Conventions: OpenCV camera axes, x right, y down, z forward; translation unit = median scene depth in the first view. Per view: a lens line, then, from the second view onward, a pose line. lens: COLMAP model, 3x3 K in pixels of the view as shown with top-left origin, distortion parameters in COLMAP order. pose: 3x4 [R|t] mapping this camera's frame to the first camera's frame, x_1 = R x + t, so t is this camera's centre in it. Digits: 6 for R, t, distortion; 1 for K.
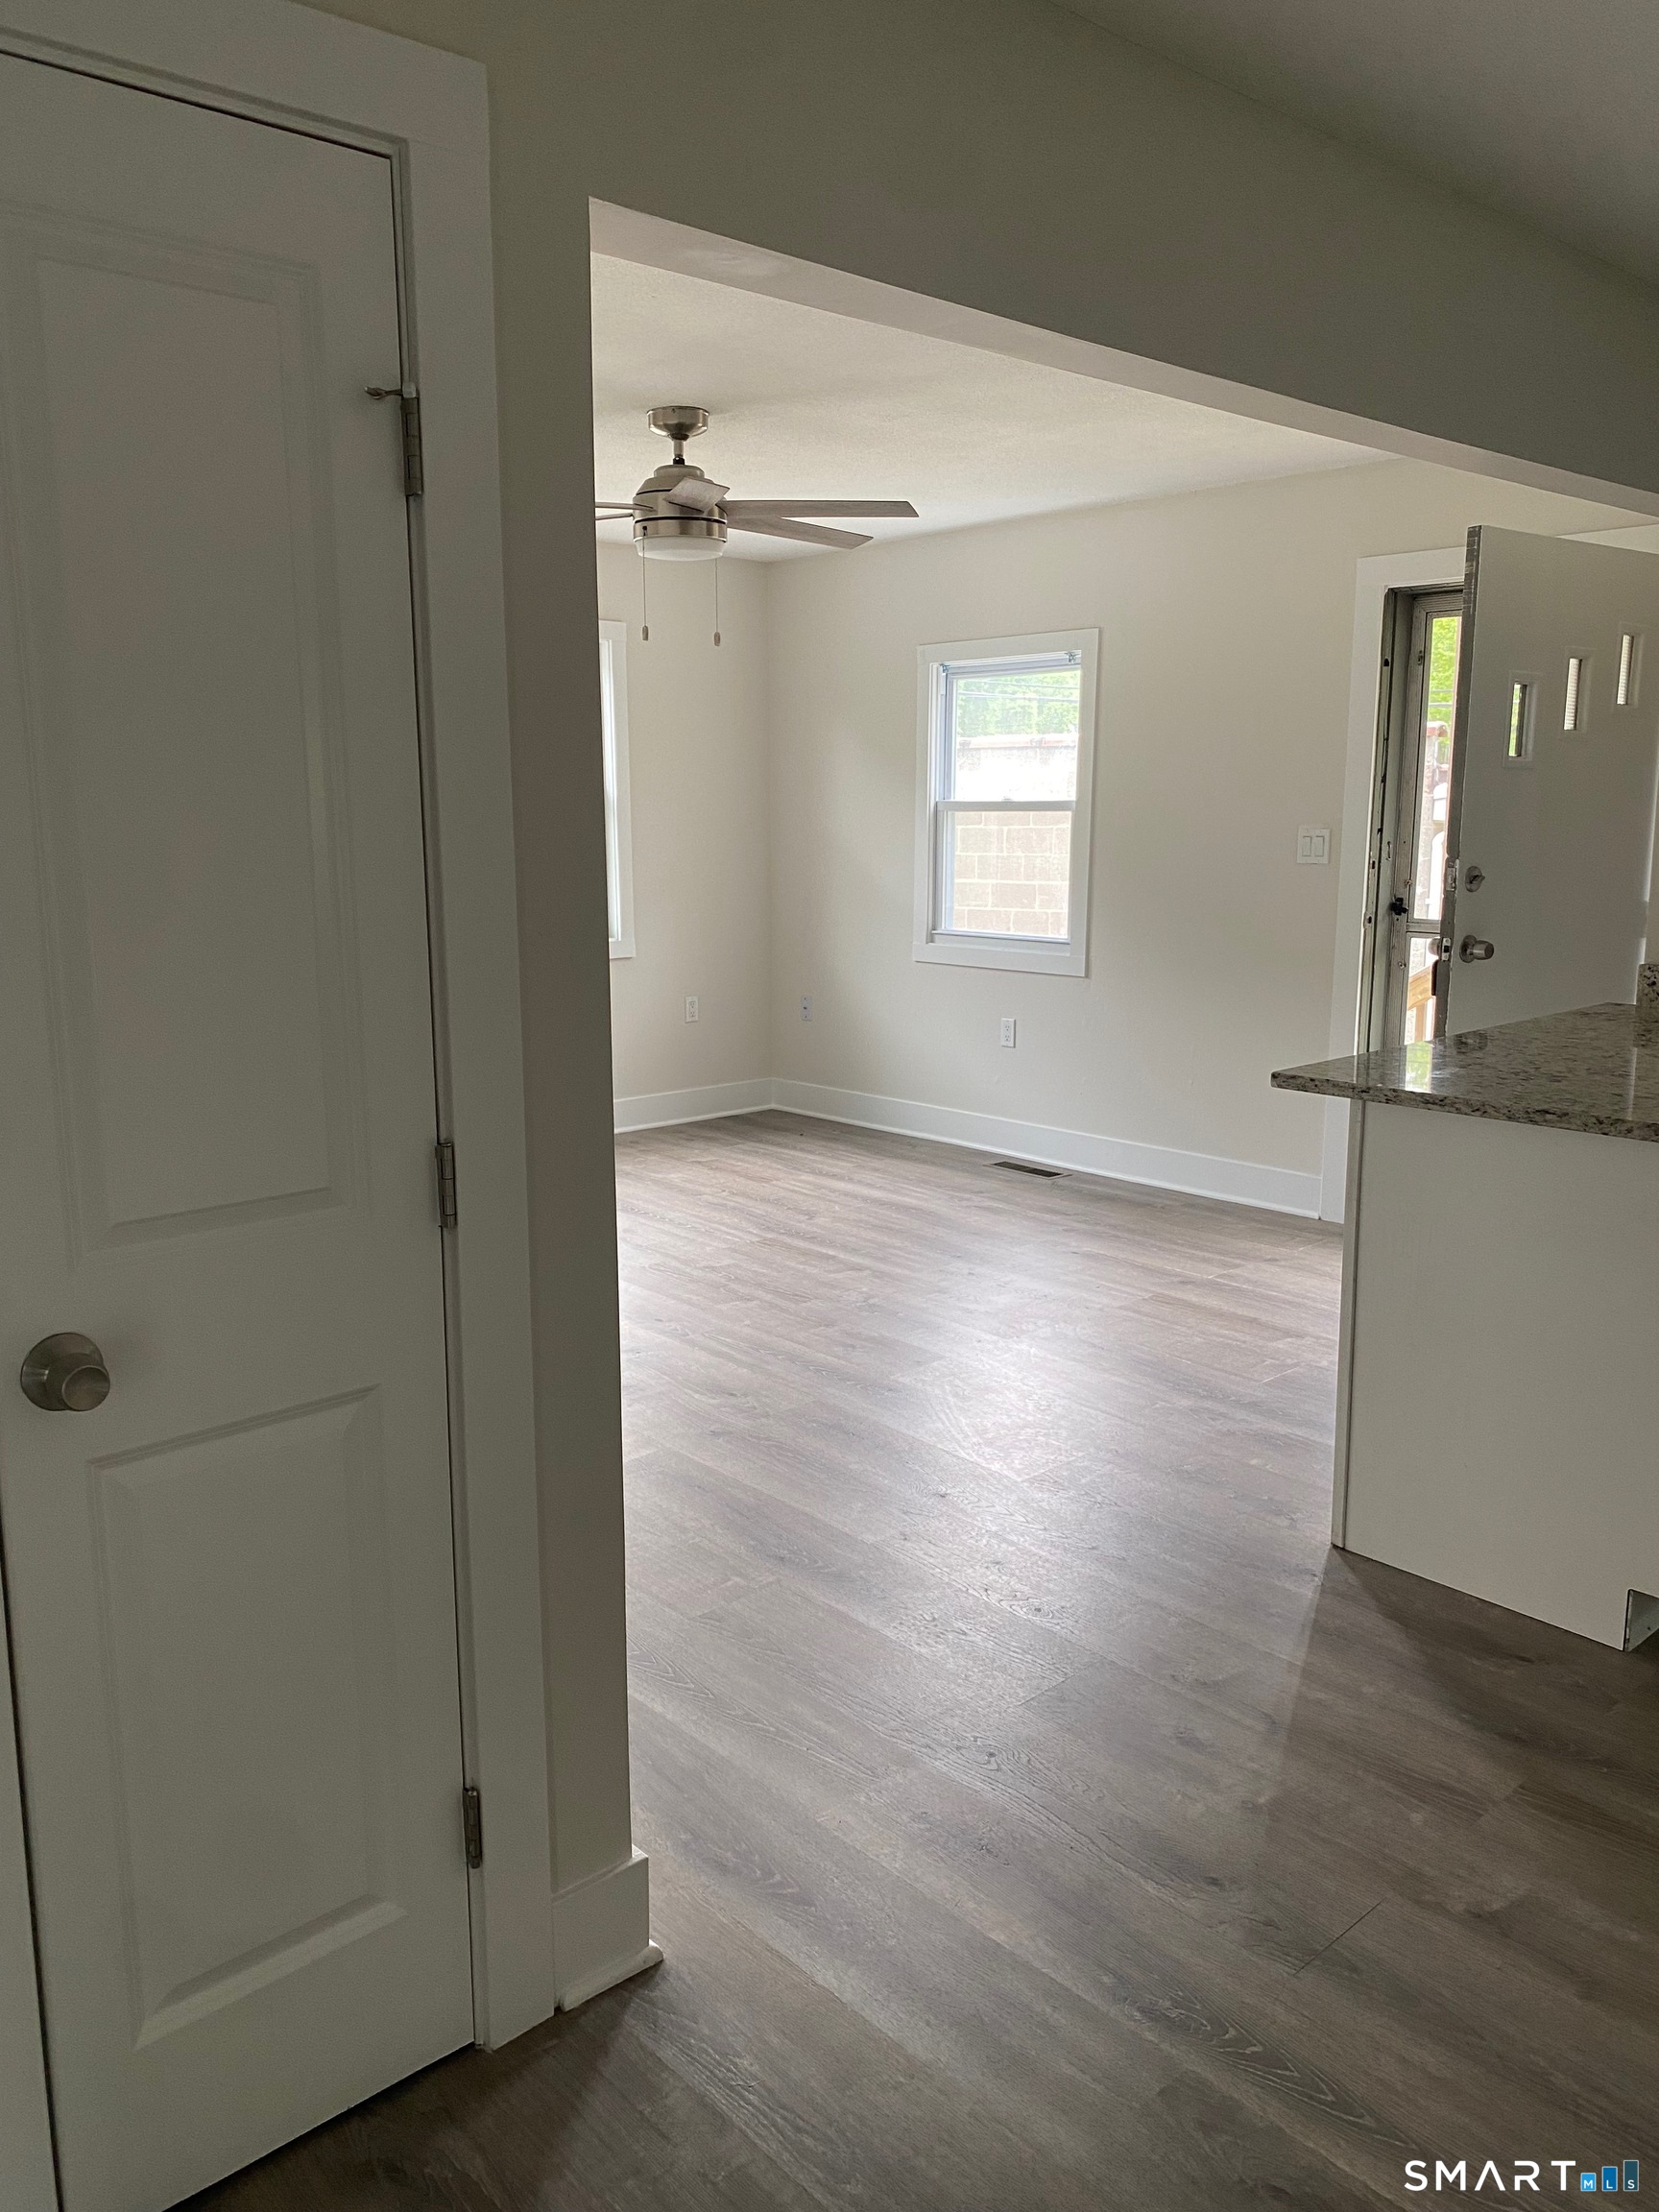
lens RADIAL K [[1676.6, 0, 814.7], [0, 1676.6, 1083.2], [0, 0, 1]] dist [0.093399, -0.128477]
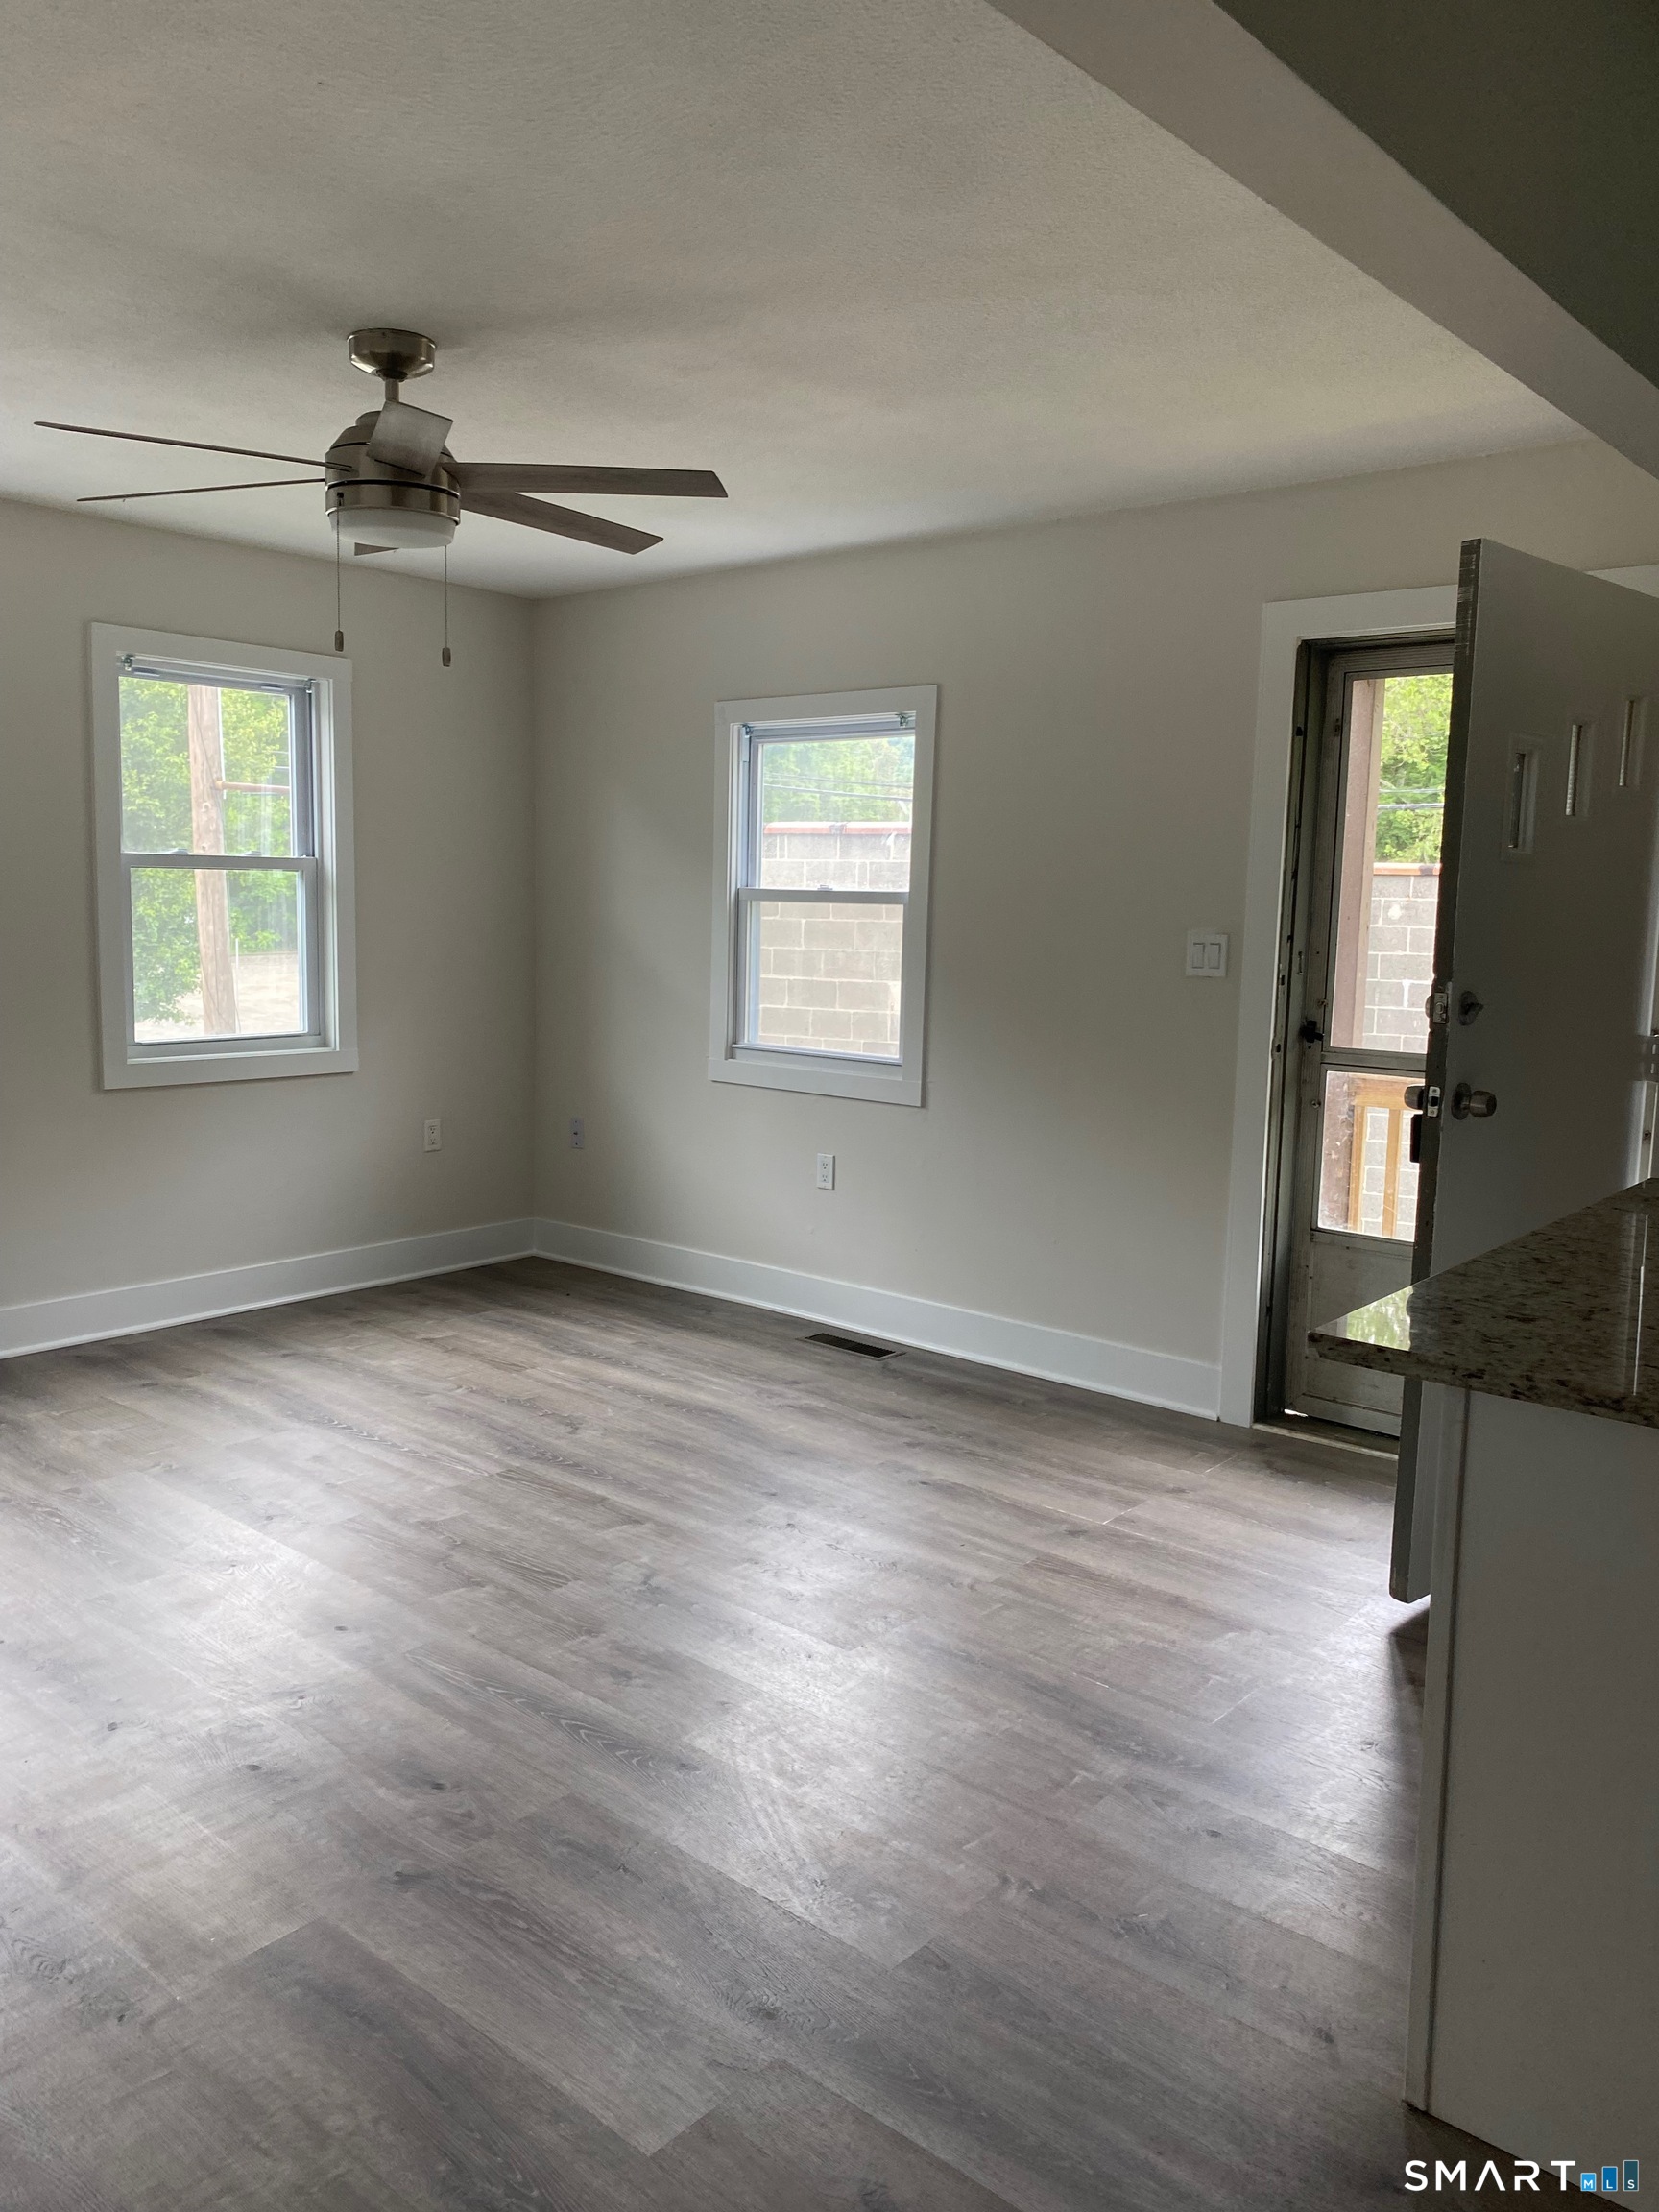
lens RADIAL K [[1661.5, 0, 810.8], [0, 1661.5, 1066.7], [0, 0, 1]] dist [0.069683, -0.125414]
pose [[0.991800, 0.009966, 0.127412, 0.007253], [-0.002278, 0.998175, -0.060338, -0.044528], [-0.127781, 0.059553, 0.990013, 0.276877]]
